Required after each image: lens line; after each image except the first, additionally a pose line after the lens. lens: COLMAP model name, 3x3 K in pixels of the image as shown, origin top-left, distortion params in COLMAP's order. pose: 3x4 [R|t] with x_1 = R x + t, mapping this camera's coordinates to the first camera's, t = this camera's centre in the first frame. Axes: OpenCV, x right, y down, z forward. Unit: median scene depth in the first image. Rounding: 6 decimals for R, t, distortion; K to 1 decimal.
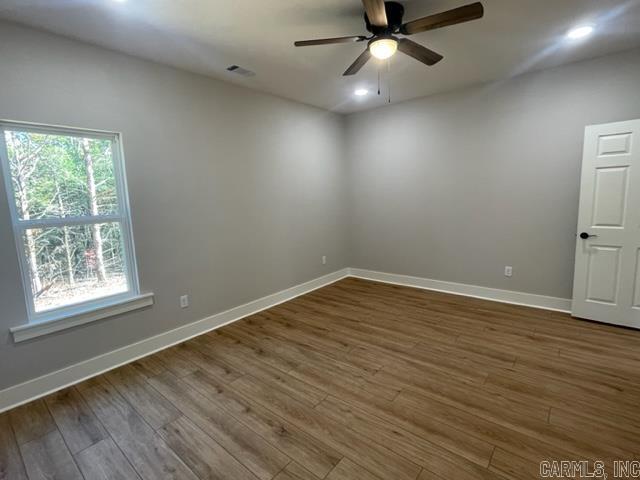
lens RADIAL K [[316.1, 0, 319.4], [0, 316.1, 237.8], [0, 0, 1]] dist [0.002209, -0.001714]
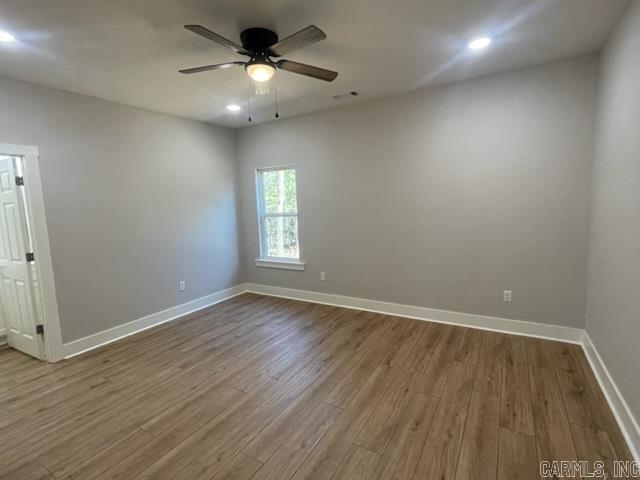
lens RADIAL K [[316.1, 0, 316.8], [0, 316.1, 236.2], [0, 0, 1]] dist [0.002209, -0.001714]
pose [[0.149153, 0.141661, -0.978614, 0.979183], [-0.103898, 0.986451, 0.126960, -0.161425], [0.983341, 0.082739, 0.161851, 0.780938]]
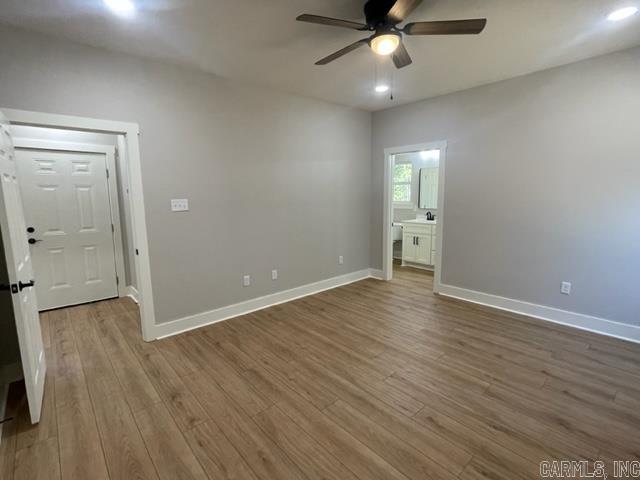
lens RADIAL K [[316.1, 0, 319.7], [0, 316.1, 236.8], [0, 0, 1]] dist [0.002209, -0.001714]
pose [[-0.987174, 0.031974, 0.156415, 0.197170], [0.073904, 0.959966, 0.270192, -0.229348], [-0.141514, 0.278287, -0.950016, 1.556484]]
